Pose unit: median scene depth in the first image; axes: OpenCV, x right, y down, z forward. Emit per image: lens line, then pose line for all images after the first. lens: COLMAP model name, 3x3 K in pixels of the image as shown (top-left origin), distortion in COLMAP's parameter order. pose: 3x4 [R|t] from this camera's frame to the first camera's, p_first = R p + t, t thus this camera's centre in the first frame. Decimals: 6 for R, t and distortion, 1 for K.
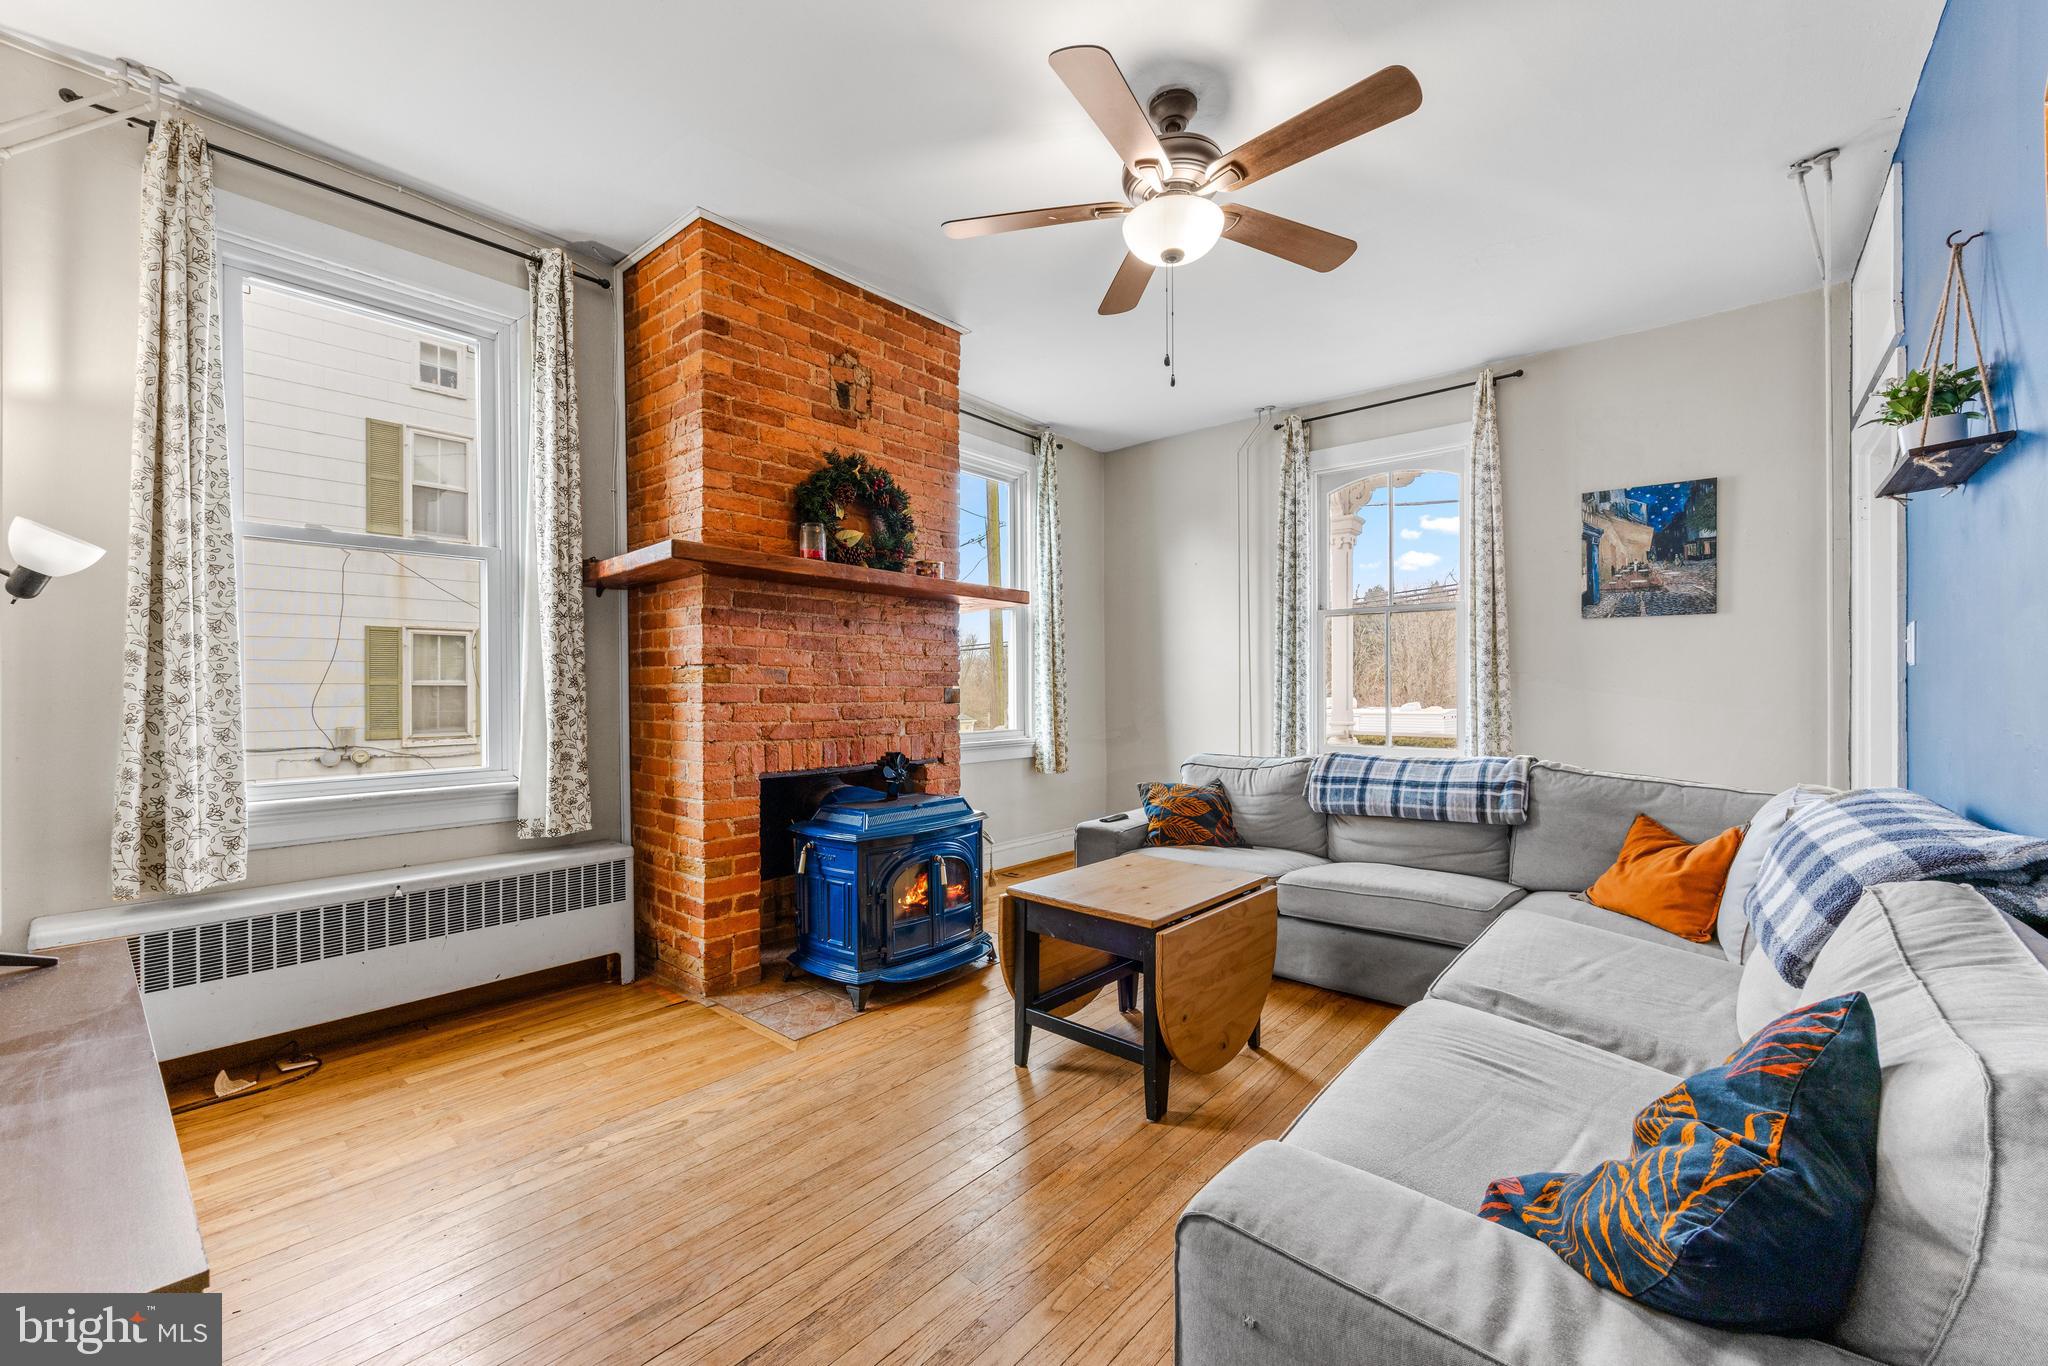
lens RADIAL K [[829.0, 0, 1030.3], [0, 829.0, 692.6], [0, 0, 1]] dist [-0.003529, 0.000971]
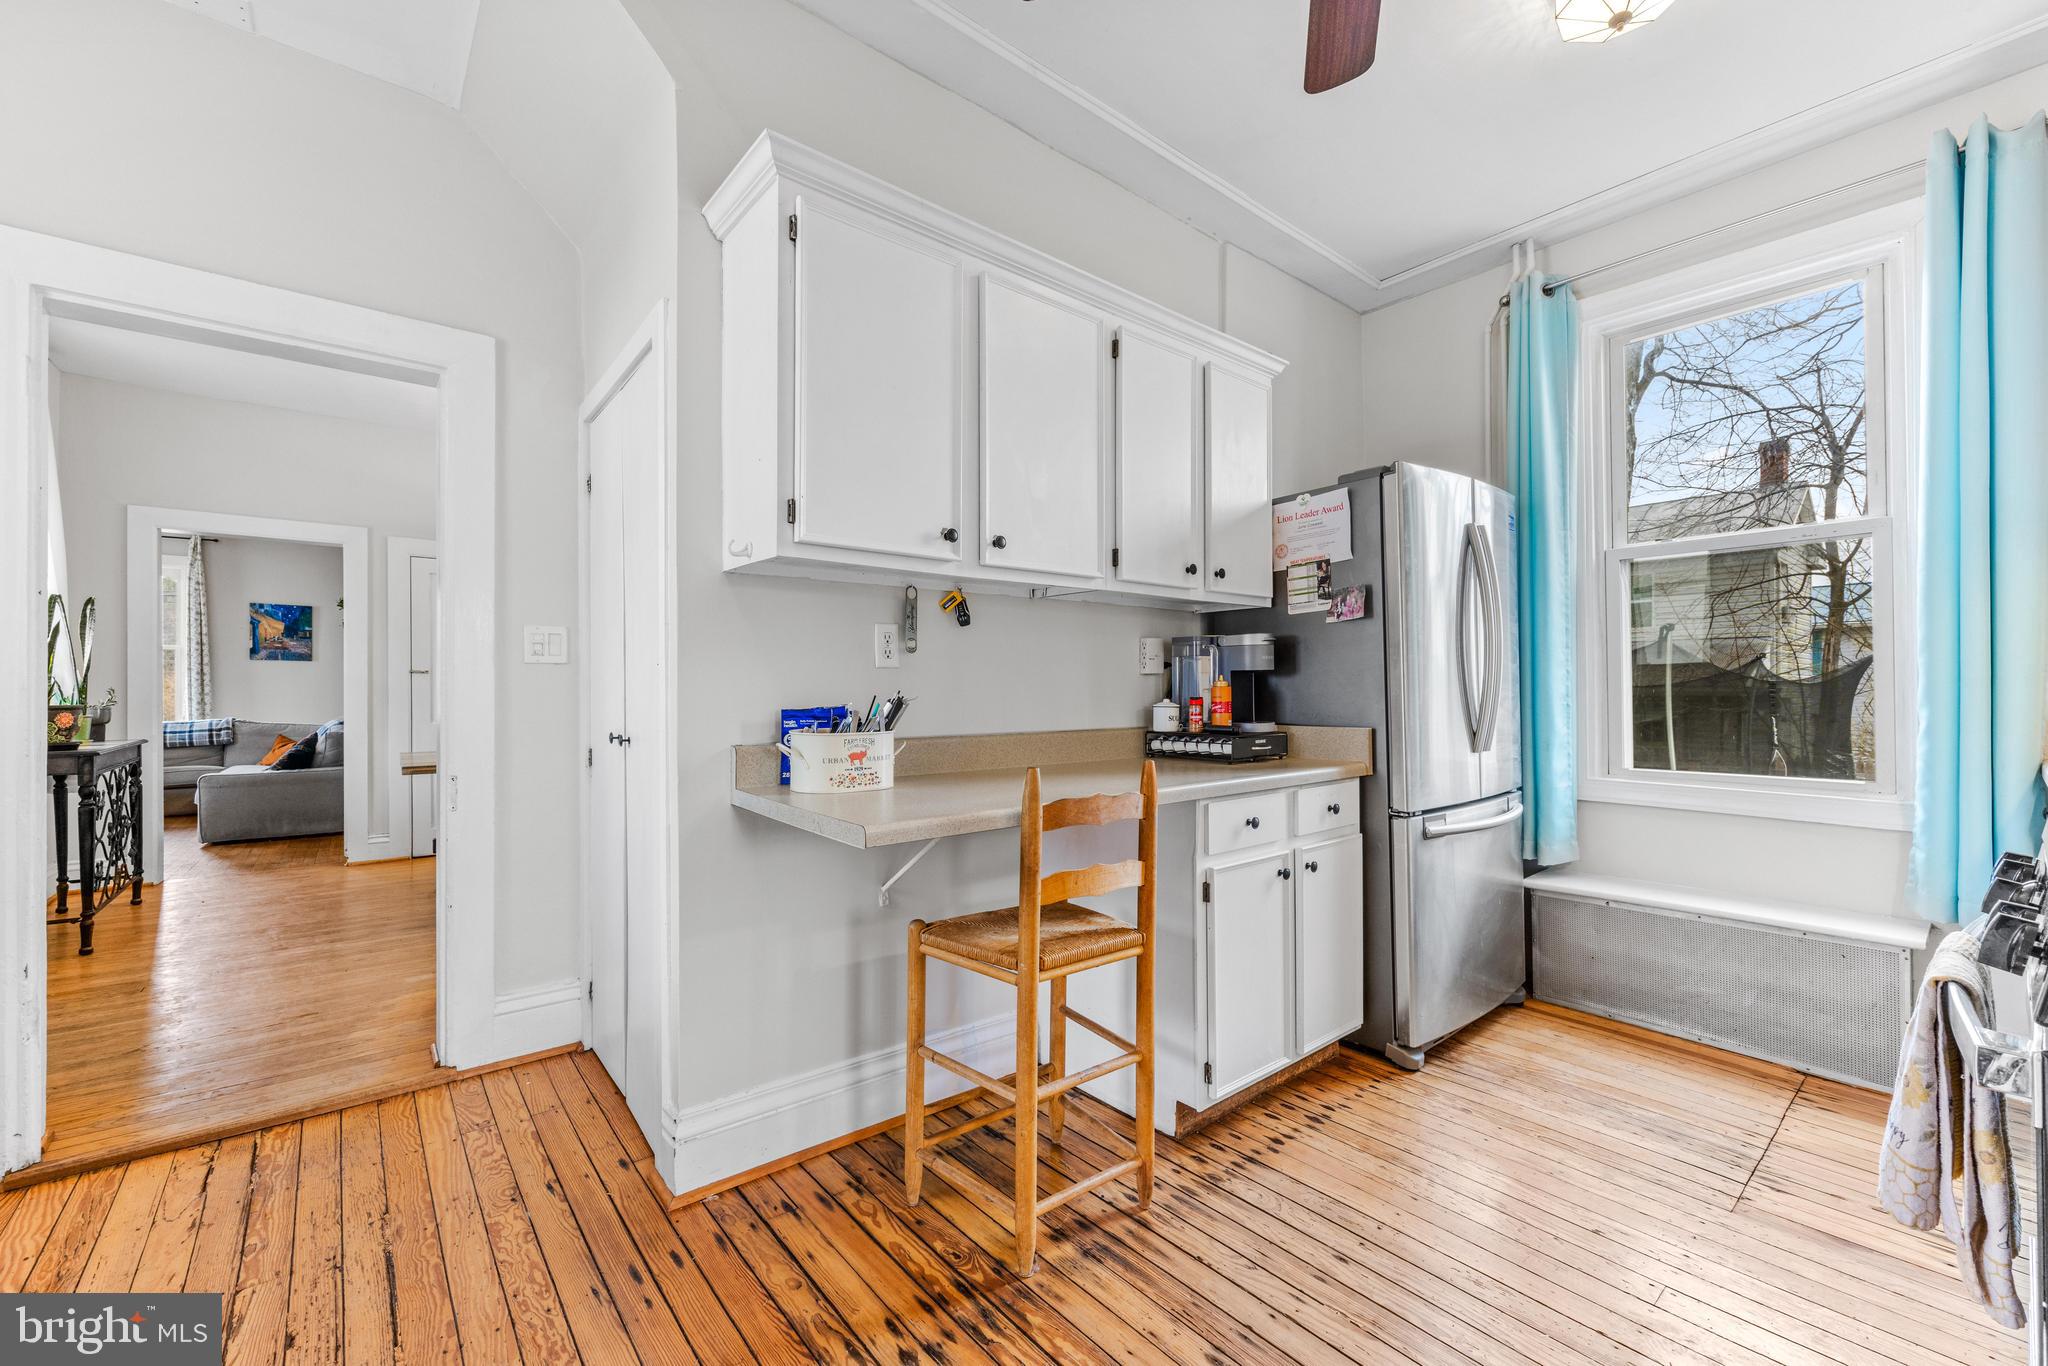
lens RADIAL K [[829.0, 0, 1021.4], [0, 829.0, 685.3], [0, 0, 1]] dist [-0.003529, 0.000971]
pose [[0.196117, 0.009389, 0.980536, -0.697729], [0.005448, 0.999928, -0.010664, 0.008574], [-0.980565, 0.007433, 0.196051, -0.925989]]
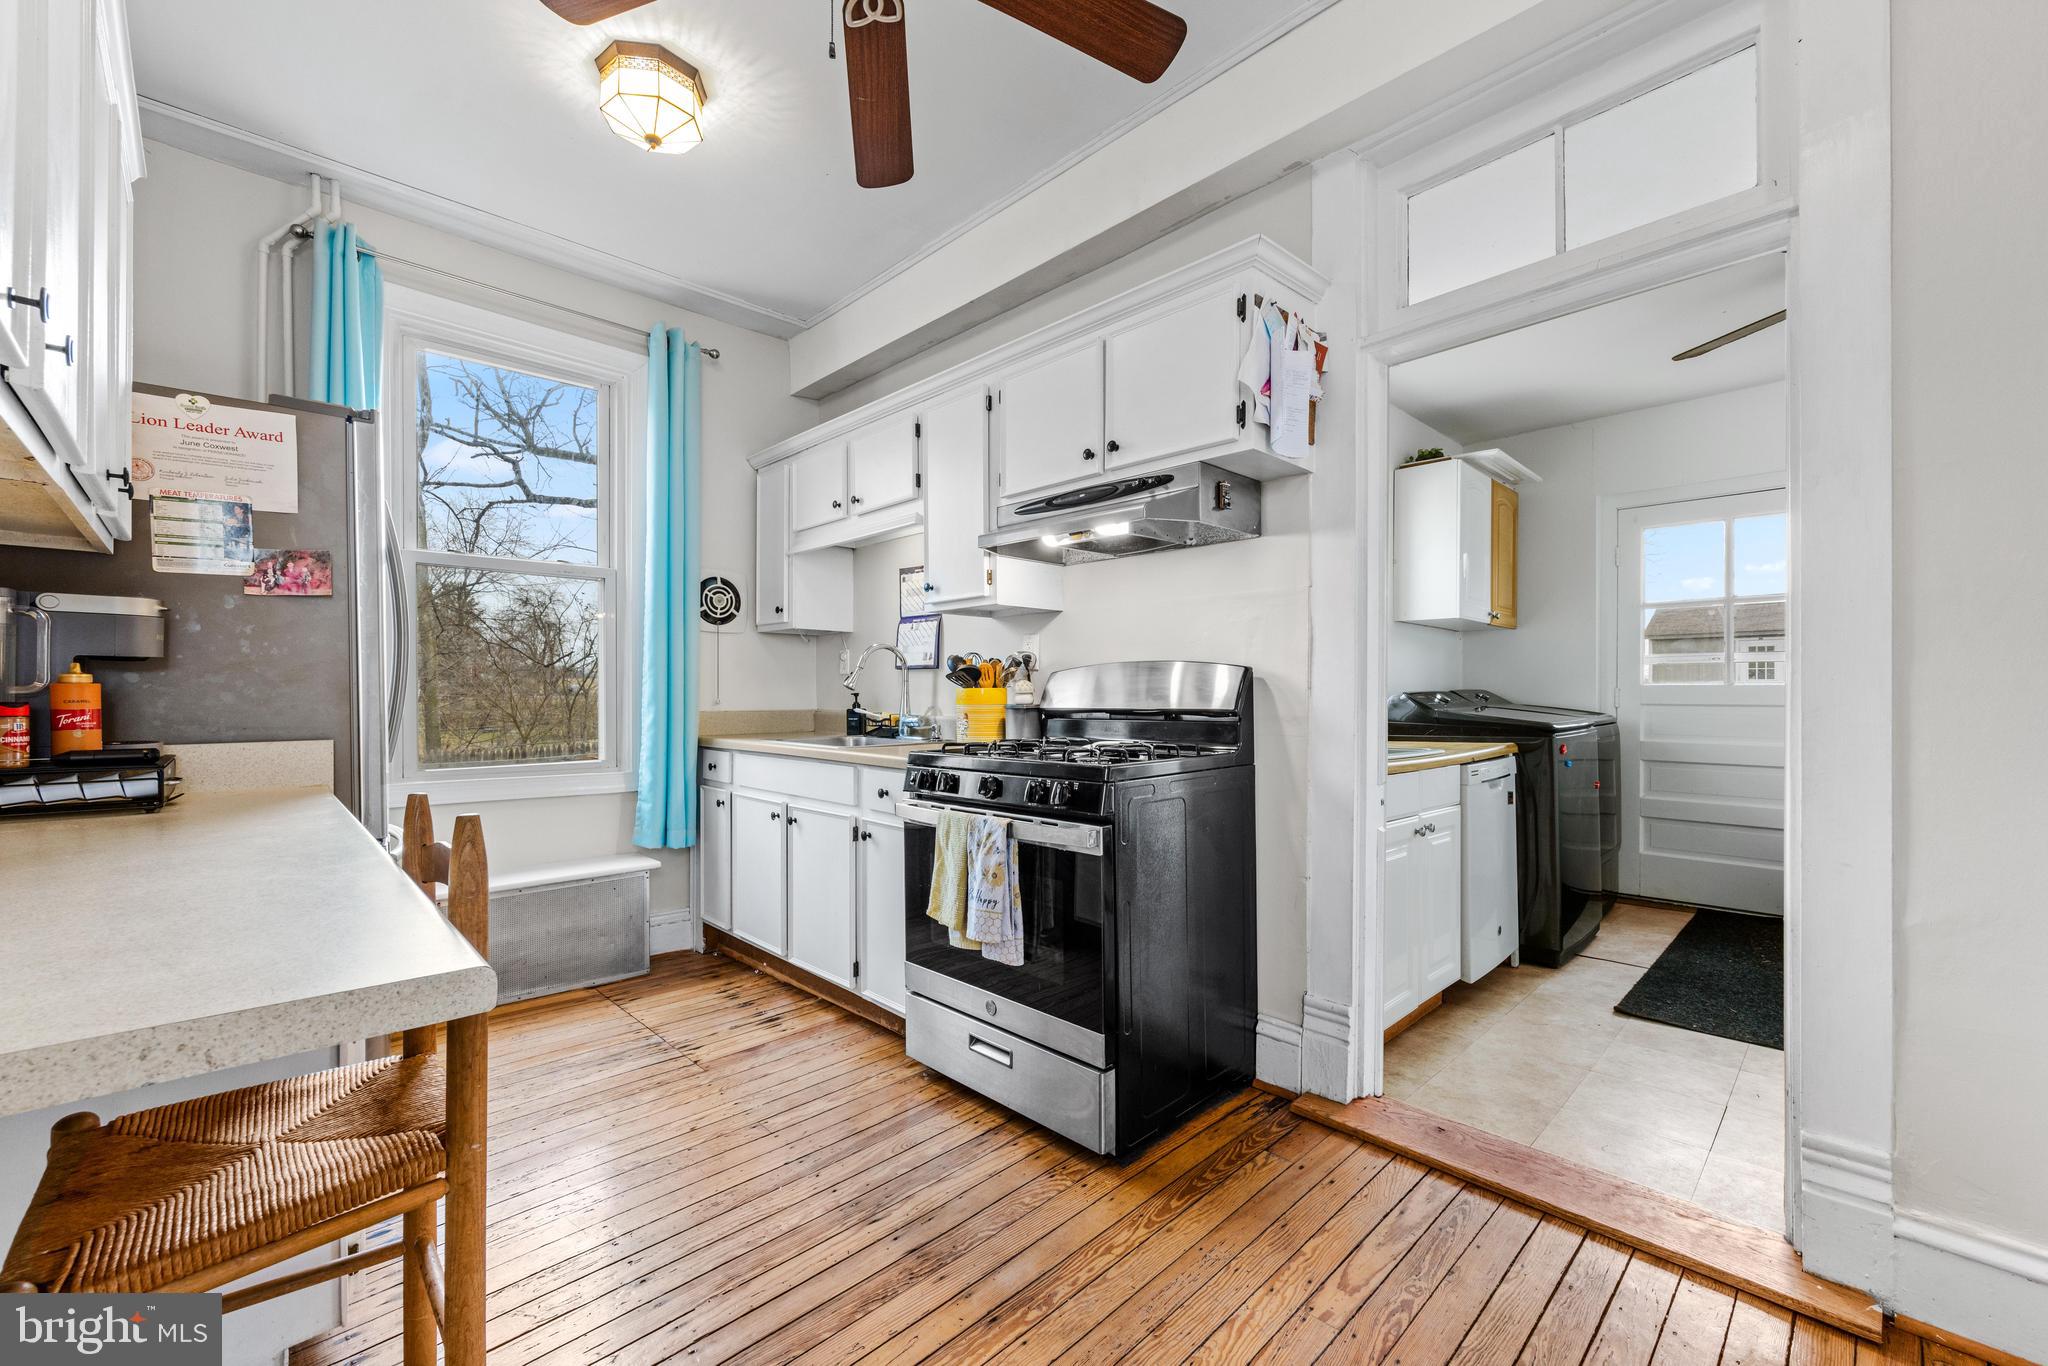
lens RADIAL K [[829.0, 0, 1033.2], [0, 829.0, 691.0], [0, 0, 1]] dist [-0.003529, 0.000971]
pose [[-0.994324, 0.002972, 0.106353, -0.574970], [0.002854, 0.999995, -0.001263, 0.008752], [-0.106356, -0.000952, -0.994328, -0.747917]]
